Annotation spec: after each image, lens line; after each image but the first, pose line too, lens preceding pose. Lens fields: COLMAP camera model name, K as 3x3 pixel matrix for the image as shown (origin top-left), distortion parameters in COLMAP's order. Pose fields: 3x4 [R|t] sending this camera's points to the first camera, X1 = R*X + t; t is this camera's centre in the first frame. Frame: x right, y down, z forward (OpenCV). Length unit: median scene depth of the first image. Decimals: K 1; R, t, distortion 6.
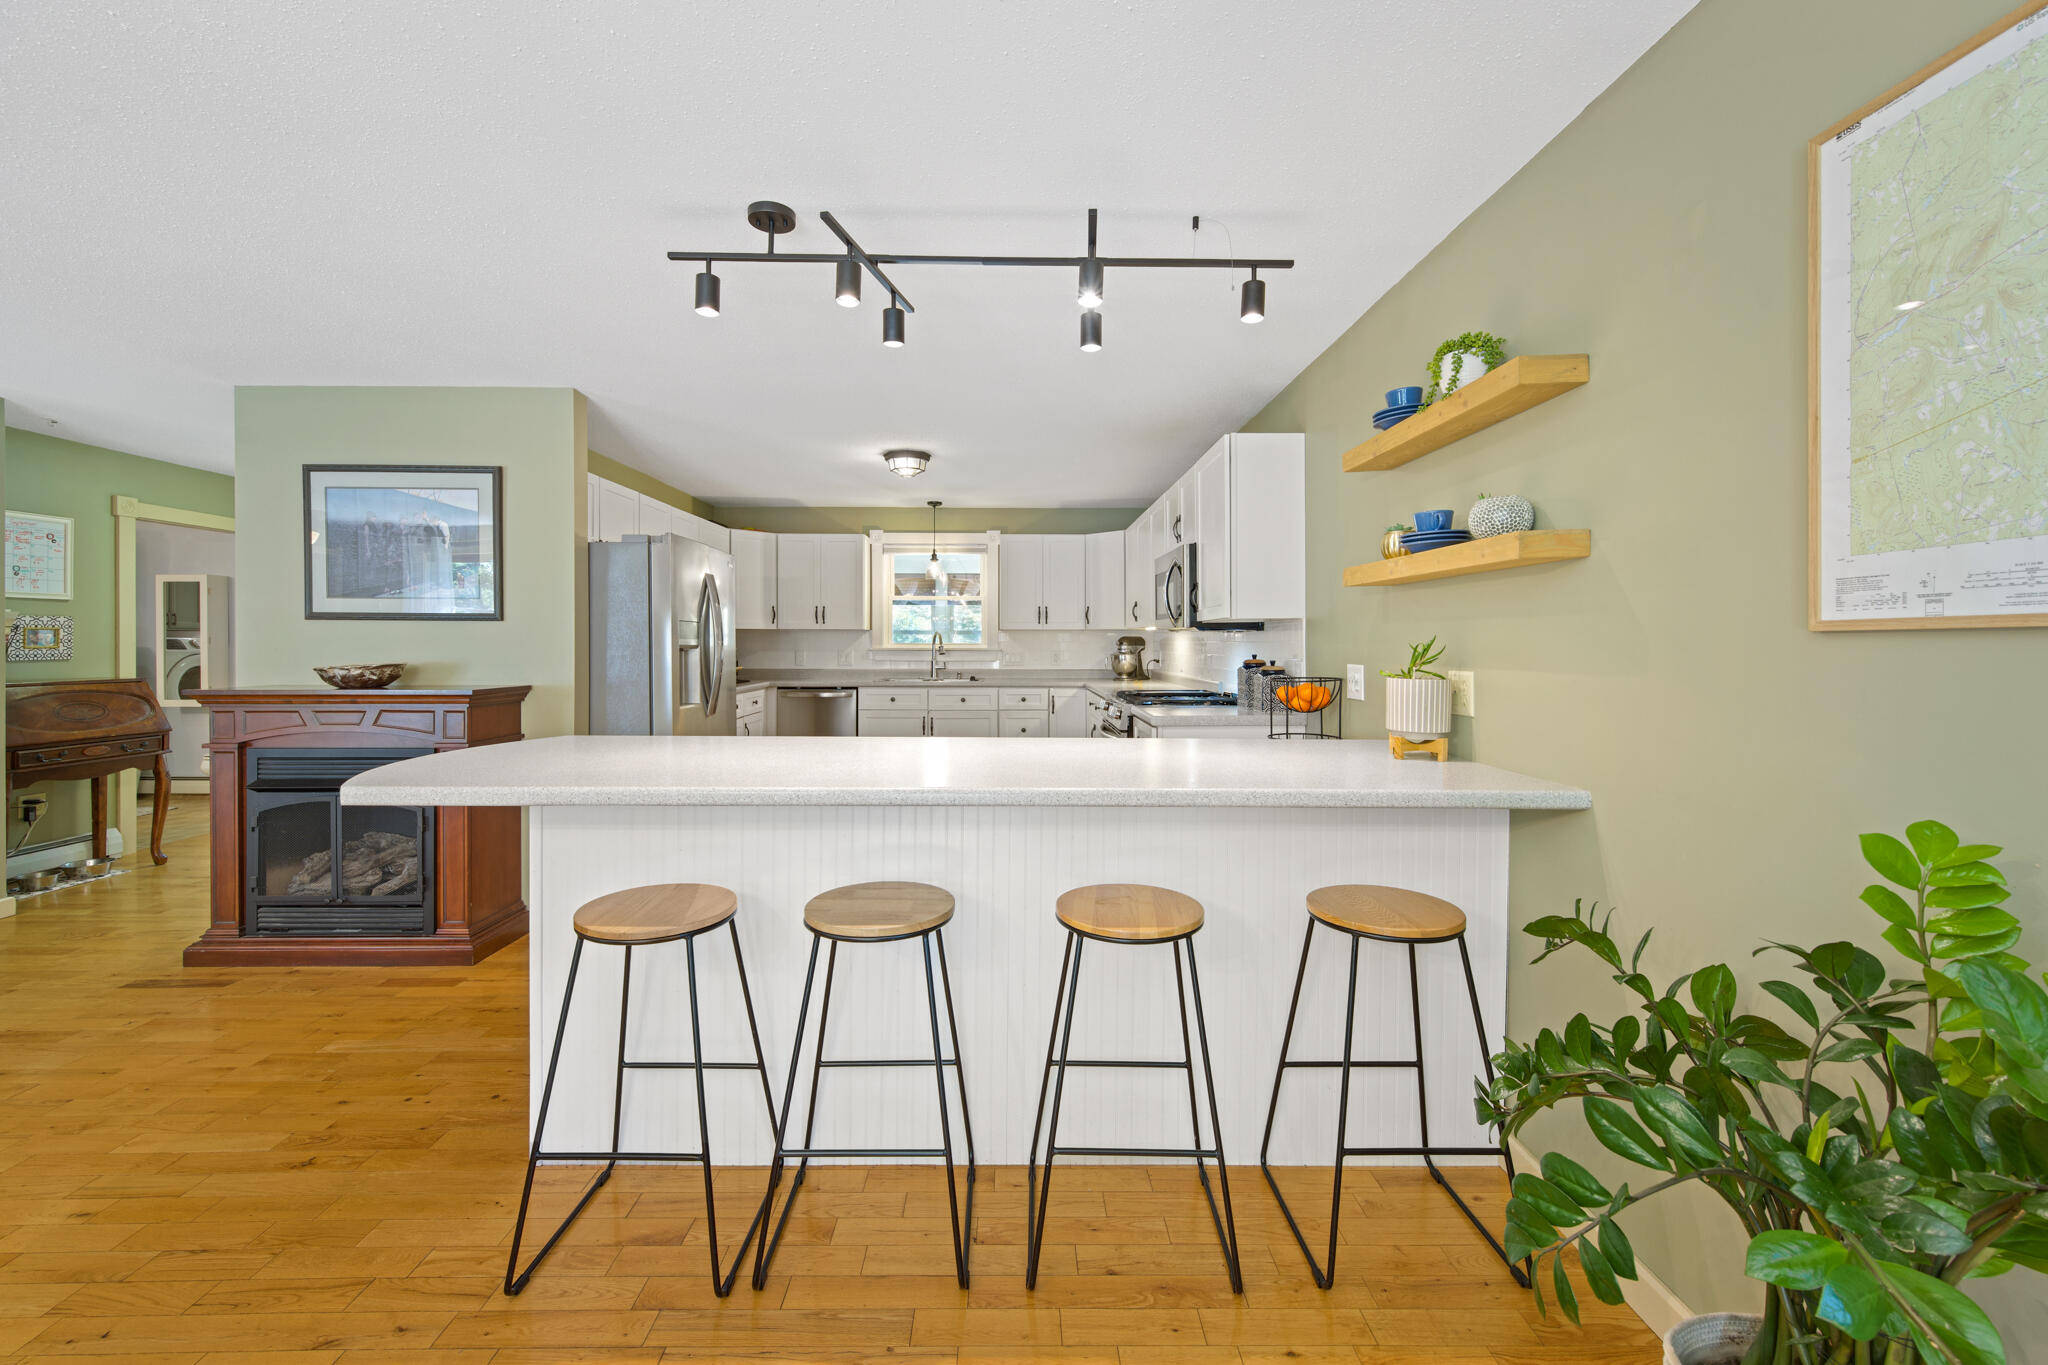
lens RADIAL K [[816.7, 0, 1018.3], [0, 816.7, 640.9], [0, 0, 1]] dist [0.000227, 0.000117]
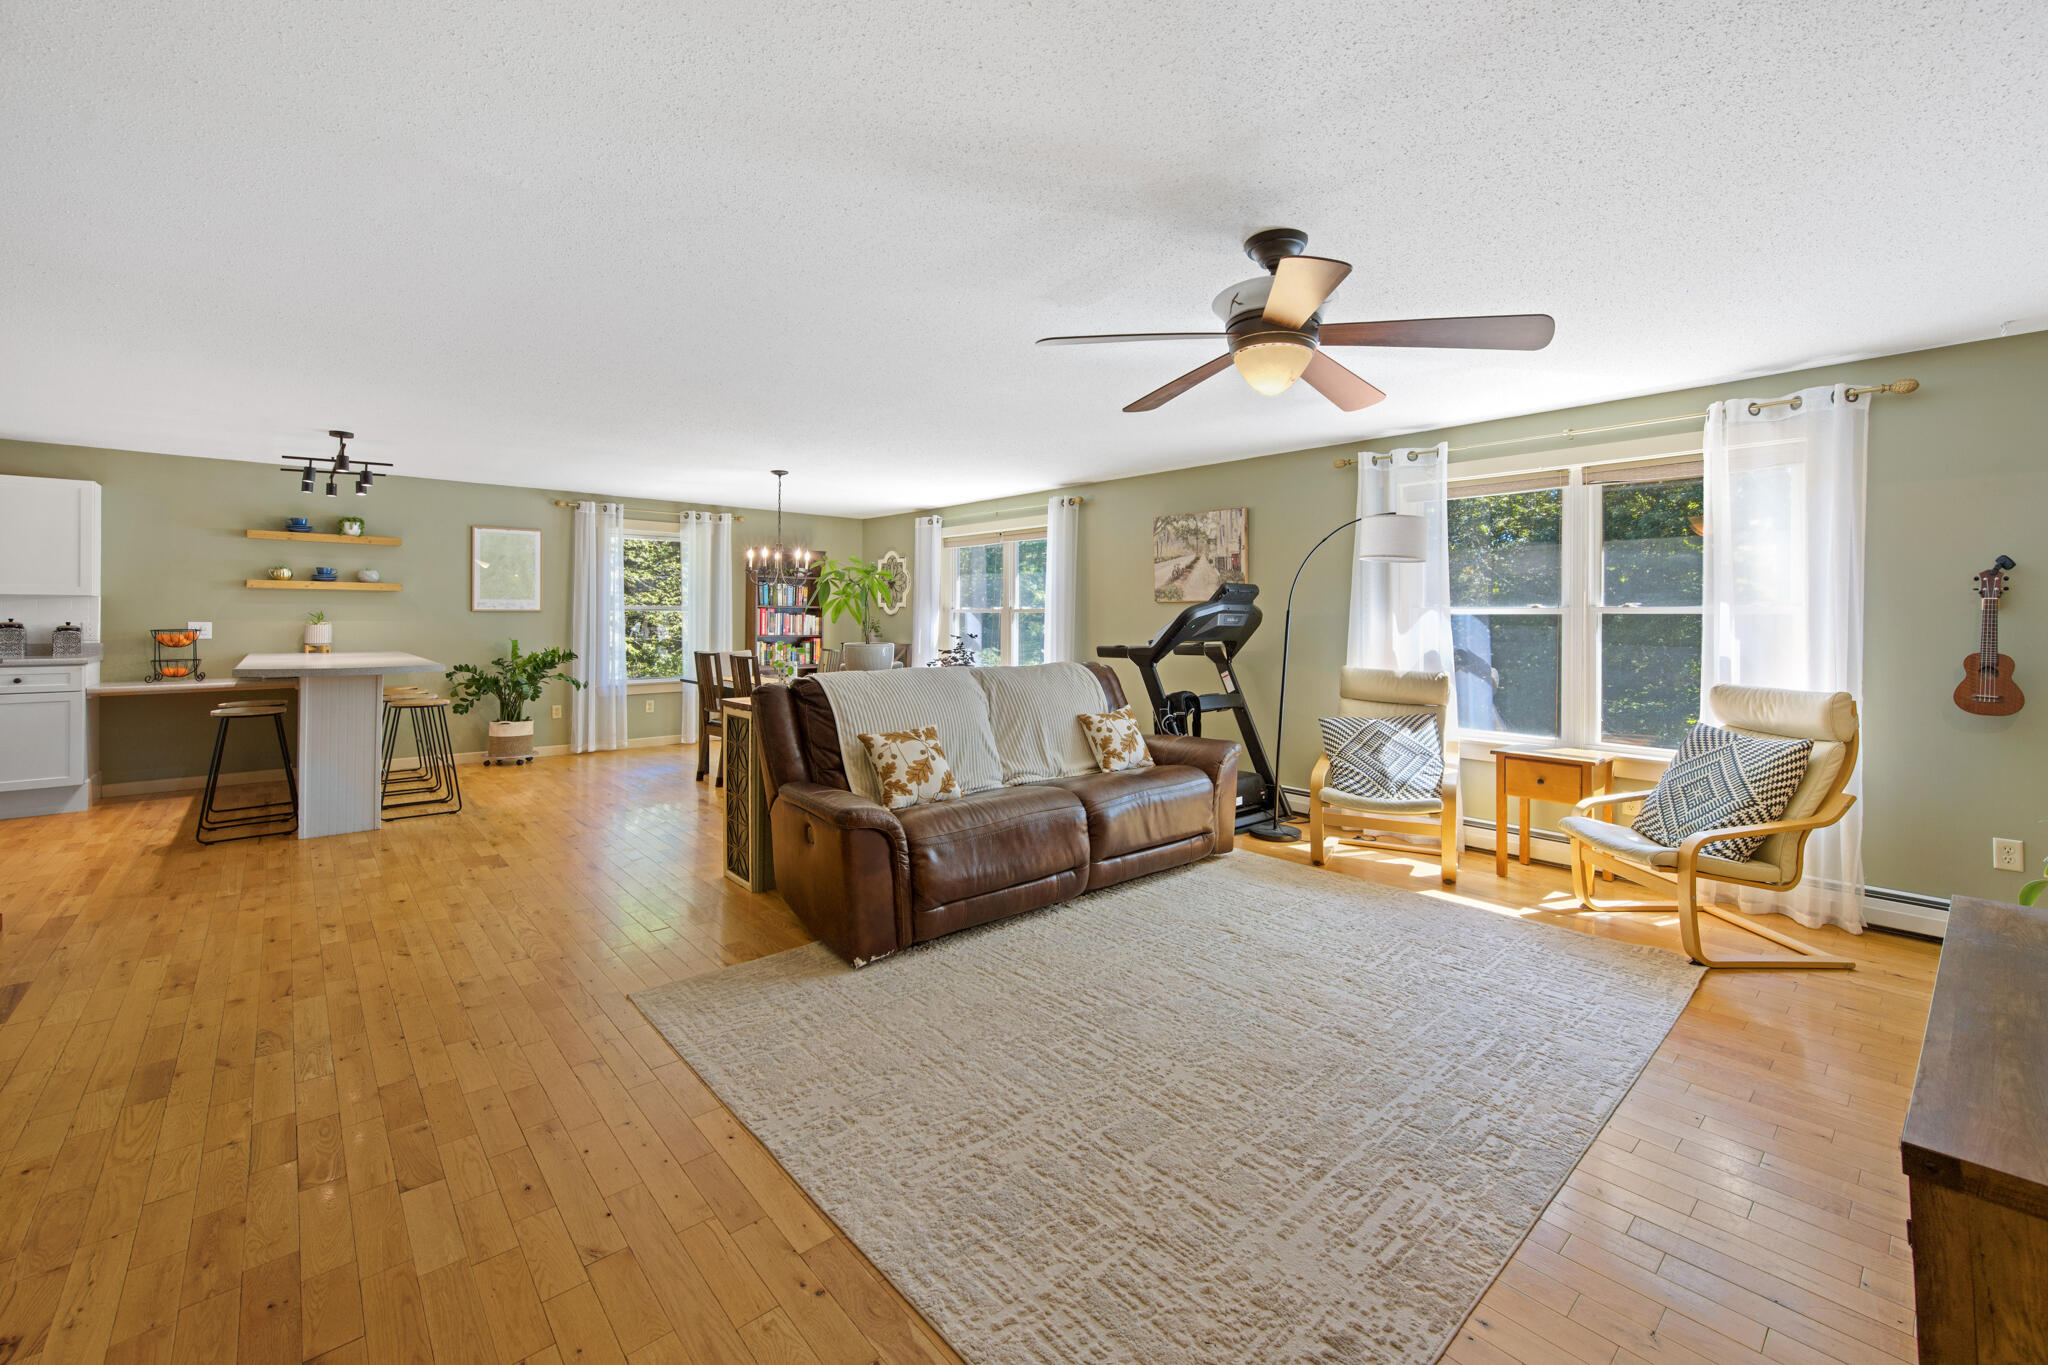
lens RADIAL K [[837.0, 0, 1034.0], [0, 837.0, 610.2], [0, 0, 1]] dist [0.001610, 0.000199]
pose [[-0.655029, 0.000186, 0.755604, -1.530095], [-0.008854, 0.999929, -0.007921, -0.001966], [-0.755552, -0.011879, -0.654981, 0.473793]]
